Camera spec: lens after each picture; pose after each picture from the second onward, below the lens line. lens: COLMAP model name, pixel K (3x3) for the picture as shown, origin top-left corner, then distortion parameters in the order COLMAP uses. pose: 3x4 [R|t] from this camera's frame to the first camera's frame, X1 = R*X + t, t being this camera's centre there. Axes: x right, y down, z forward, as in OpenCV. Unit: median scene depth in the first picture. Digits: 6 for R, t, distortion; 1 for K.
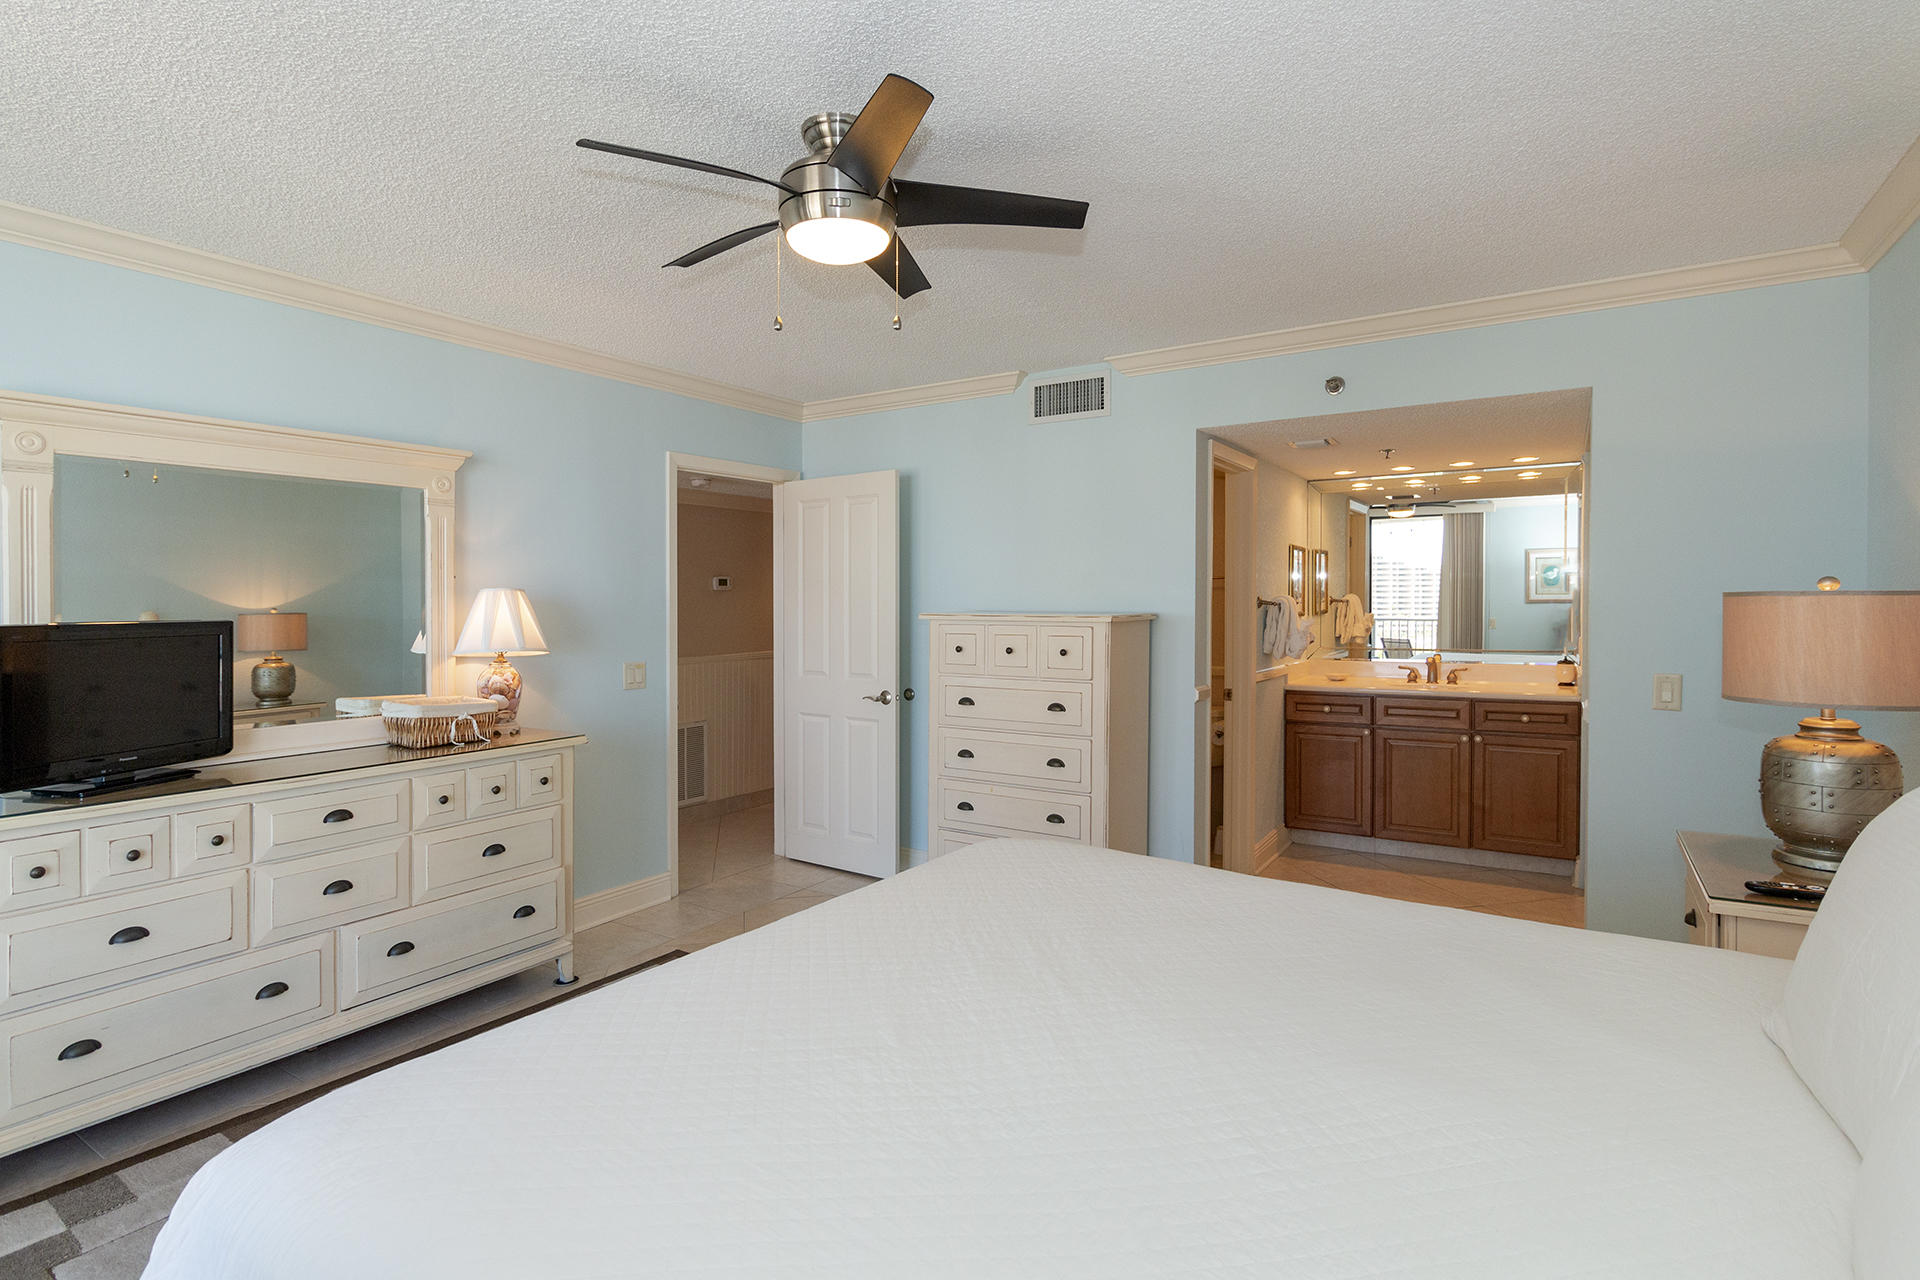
lens RADIAL K [[974.8, 0, 965.8], [0, 974.8, 639.4], [0, 0, 1]] dist [-0.006920, 0.000032]
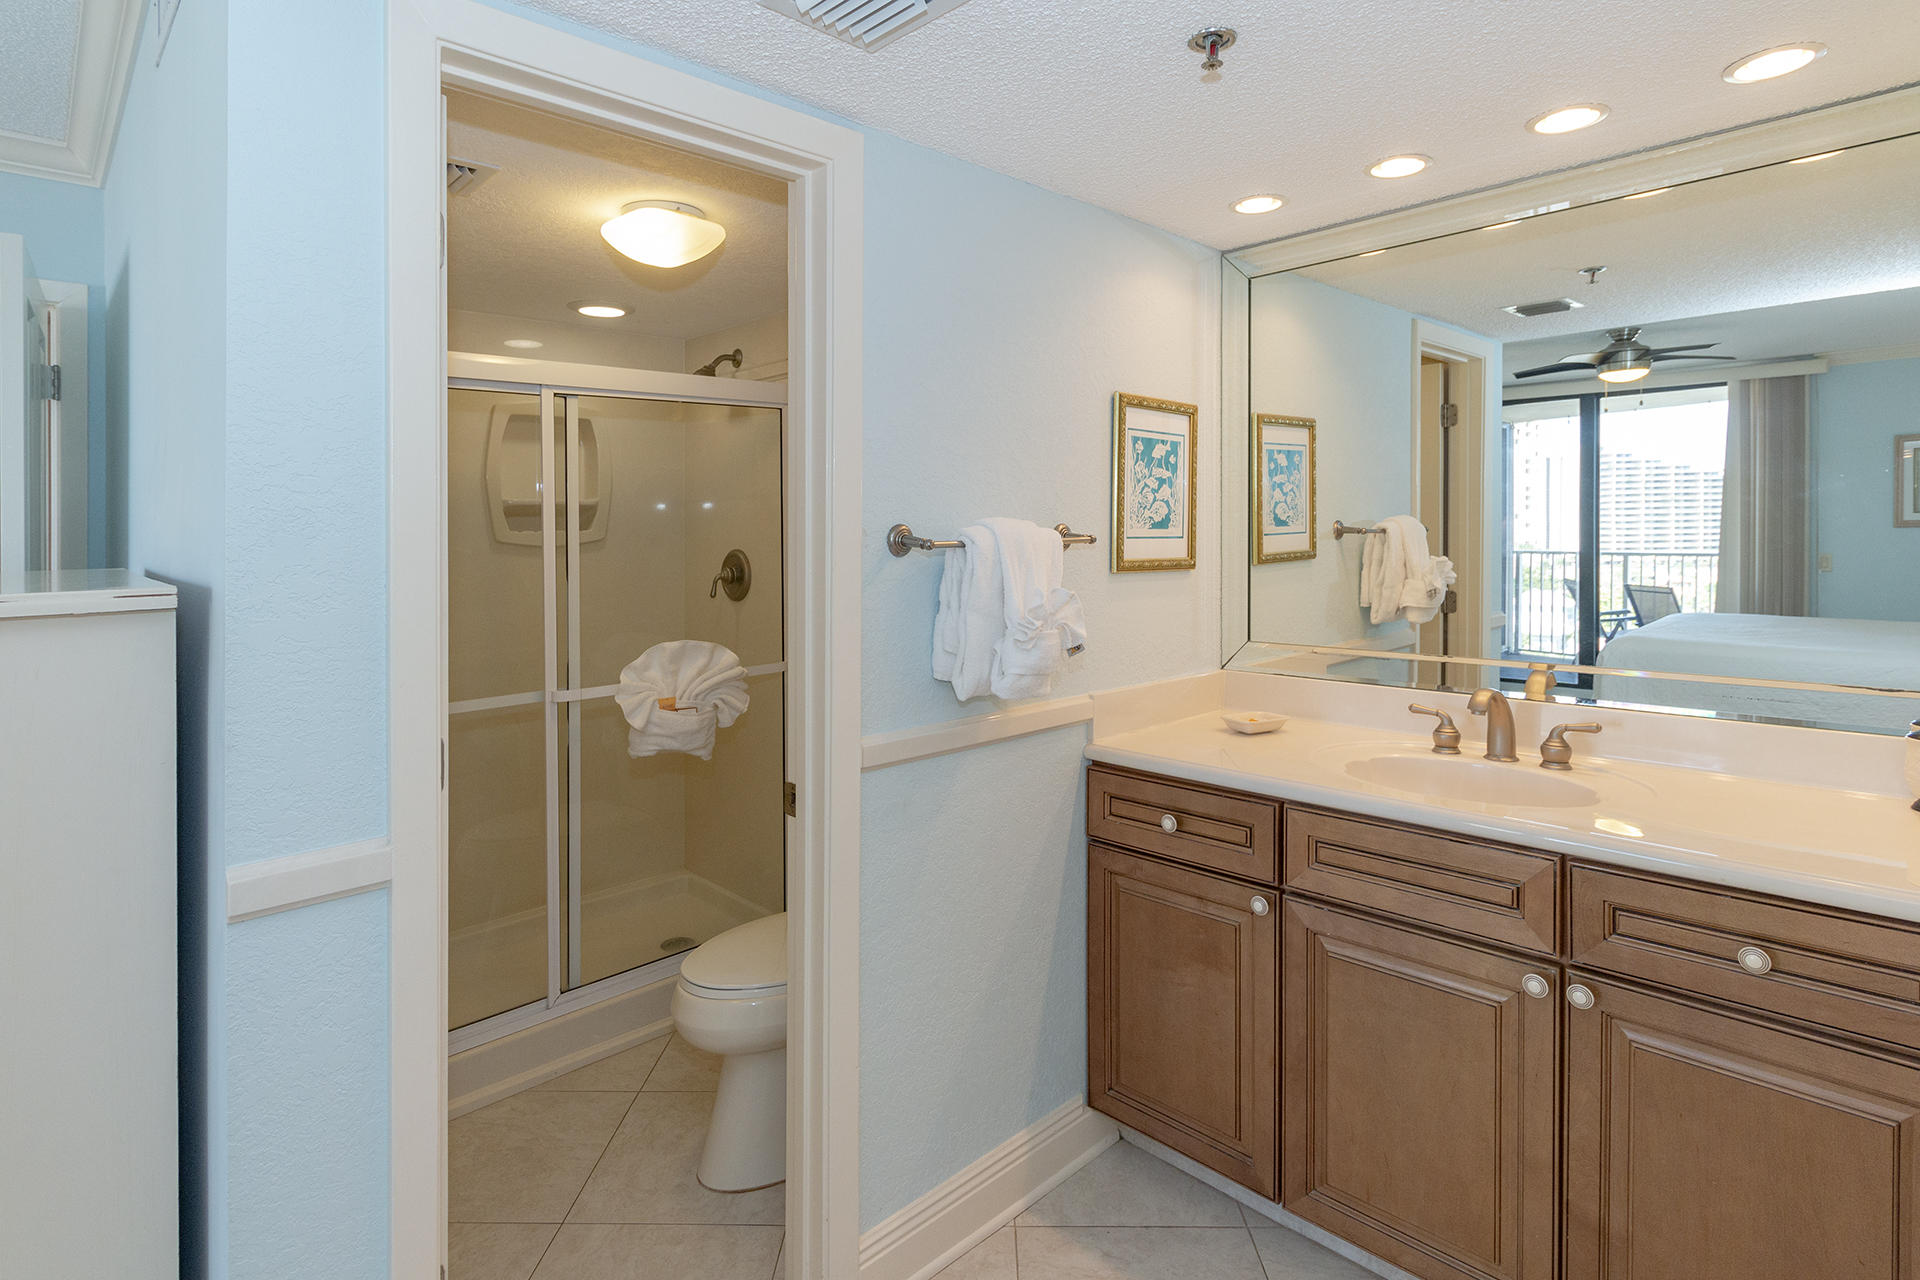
lens RADIAL K [[974.8, 0, 972.0], [0, 974.8, 560.8], [0, 0, 1]] dist [-0.006920, 0.000032]
pose [[0.967063, -0.002046, -0.254529, 0.401693], [0.000413, 0.999979, -0.006471, -0.027398], [0.254537, 0.006153, 0.967043, 0.632102]]
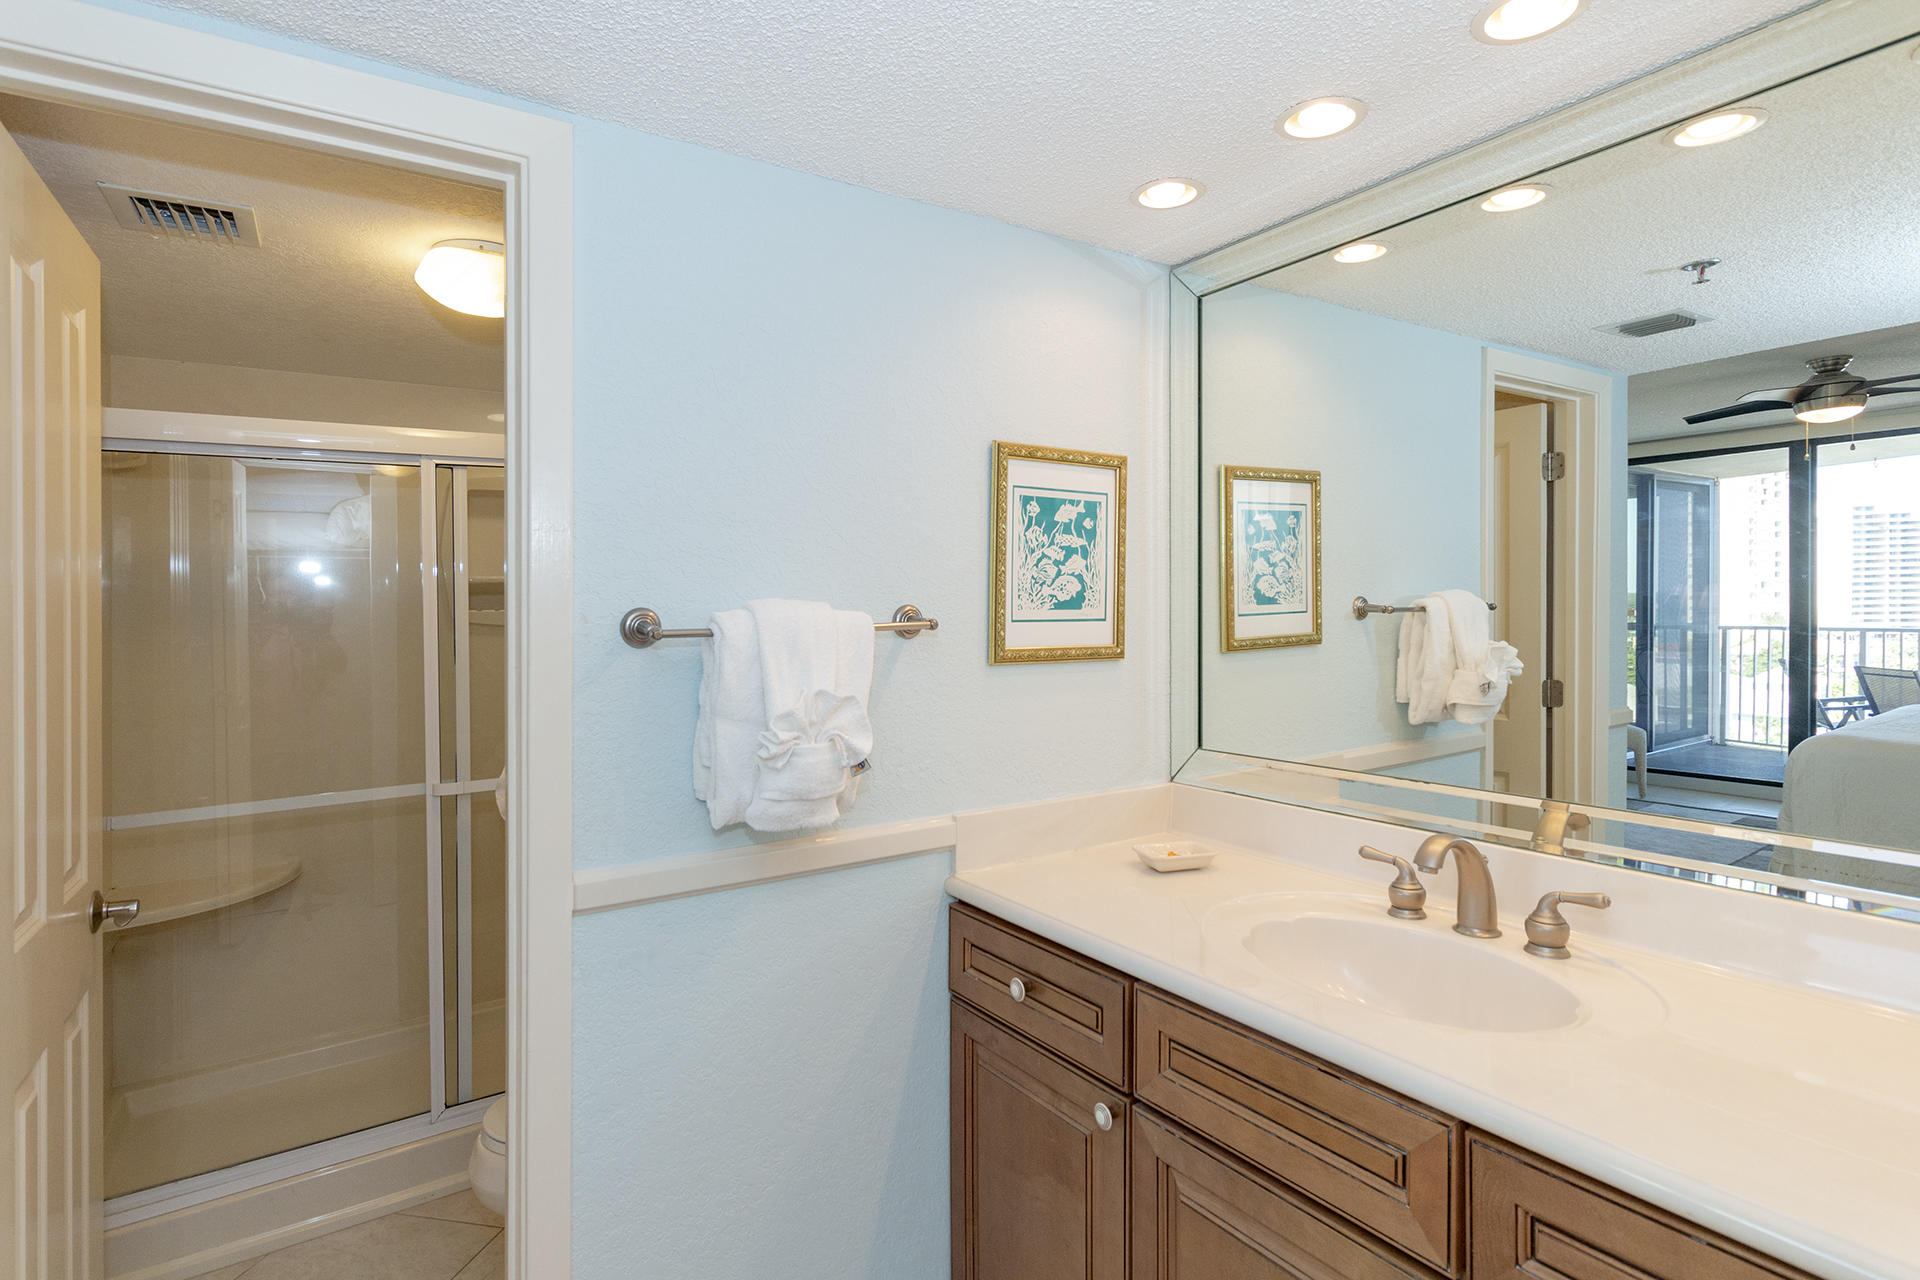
lens RADIAL K [[974.8, 0, 948.0], [0, 974.8, 631.2], [0, 0, 1]] dist [-0.006920, 0.000032]
pose [[0.907081, 0.000174, -0.420955, 0.485631], [-0.004080, 0.999957, -0.008379, -0.033862], [0.420936, 0.009318, 0.907043, 0.742746]]
